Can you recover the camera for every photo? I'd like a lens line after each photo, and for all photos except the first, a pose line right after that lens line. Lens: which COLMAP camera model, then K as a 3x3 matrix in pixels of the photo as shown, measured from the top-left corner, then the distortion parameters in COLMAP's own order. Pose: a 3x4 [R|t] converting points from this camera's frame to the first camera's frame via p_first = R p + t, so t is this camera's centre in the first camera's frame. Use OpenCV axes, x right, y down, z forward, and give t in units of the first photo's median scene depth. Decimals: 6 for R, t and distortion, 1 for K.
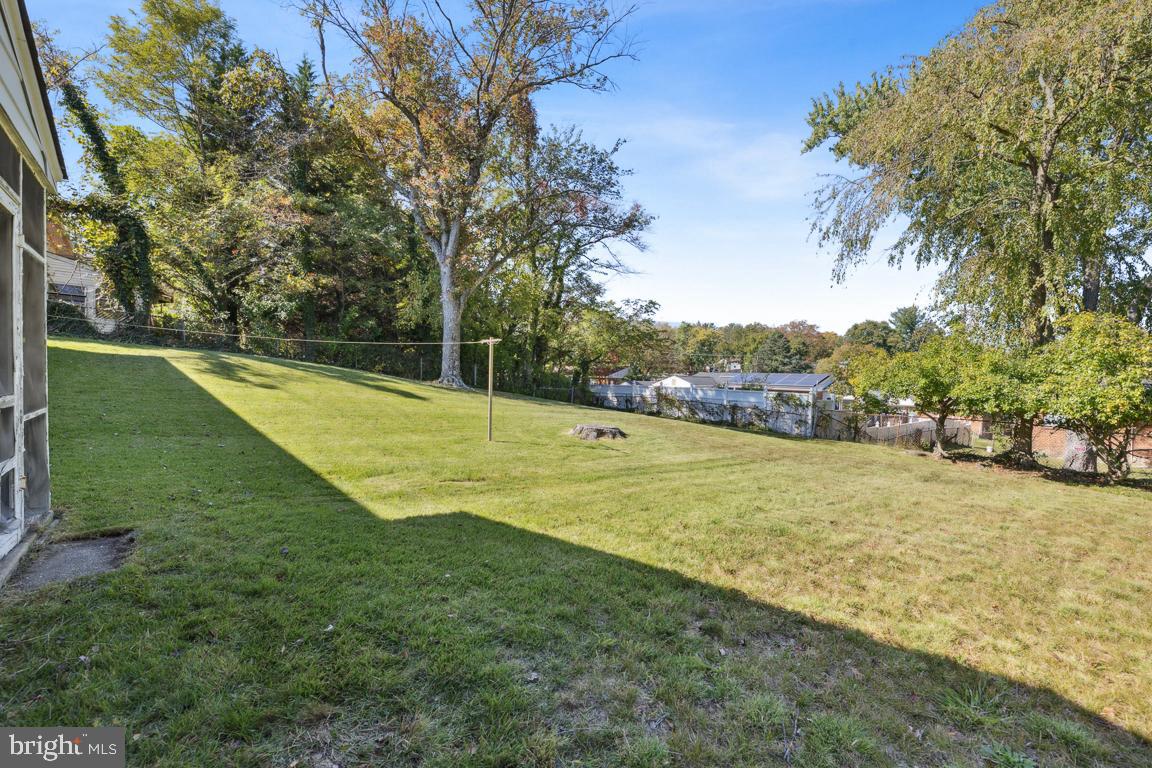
lens RADIAL K [[476.7, 0, 576.5], [0, 476.7, 383.6], [0, 0, 1]] dist [0.000648, 0.000207]
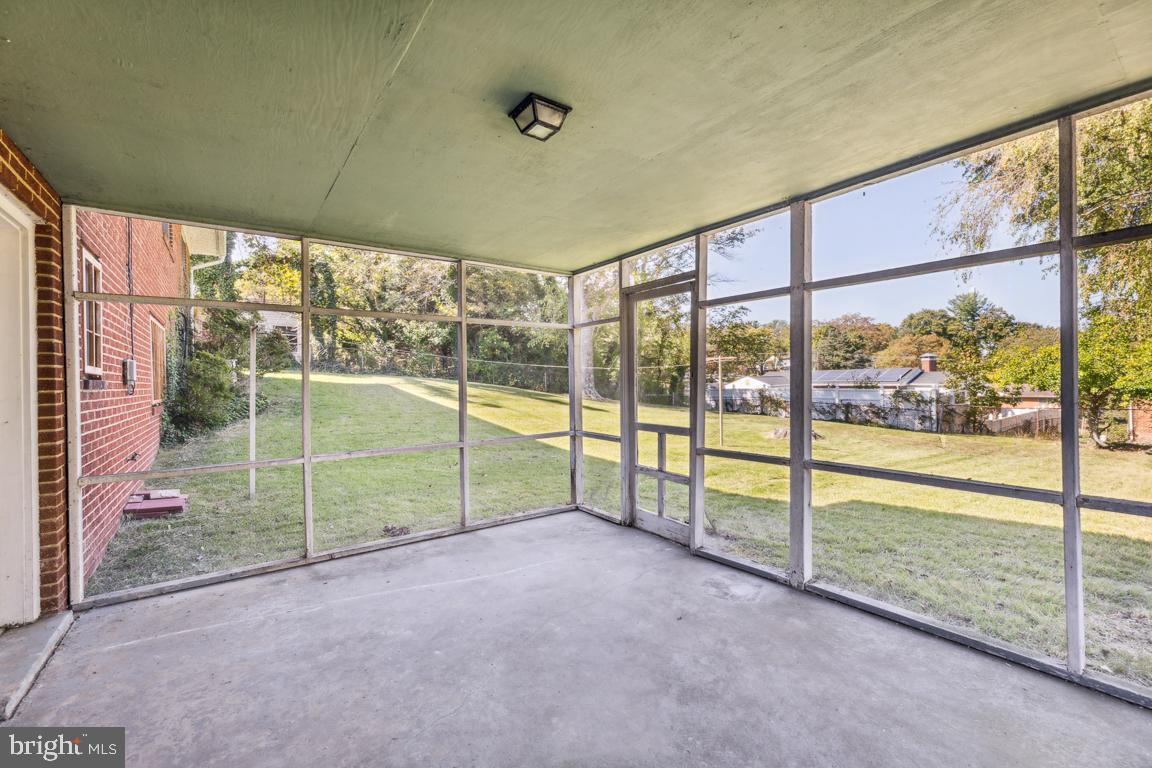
lens RADIAL K [[475.6, 0, 572.3], [0, 475.6, 370.7], [0, 0, 1]] dist [-0.000095, 0.000074]
pose [[0.996080, -0.047551, -0.074583, -0.182673], [0.044729, 0.998235, -0.039068, -0.012799], [0.076309, 0.035579, 0.996449, -0.071345]]
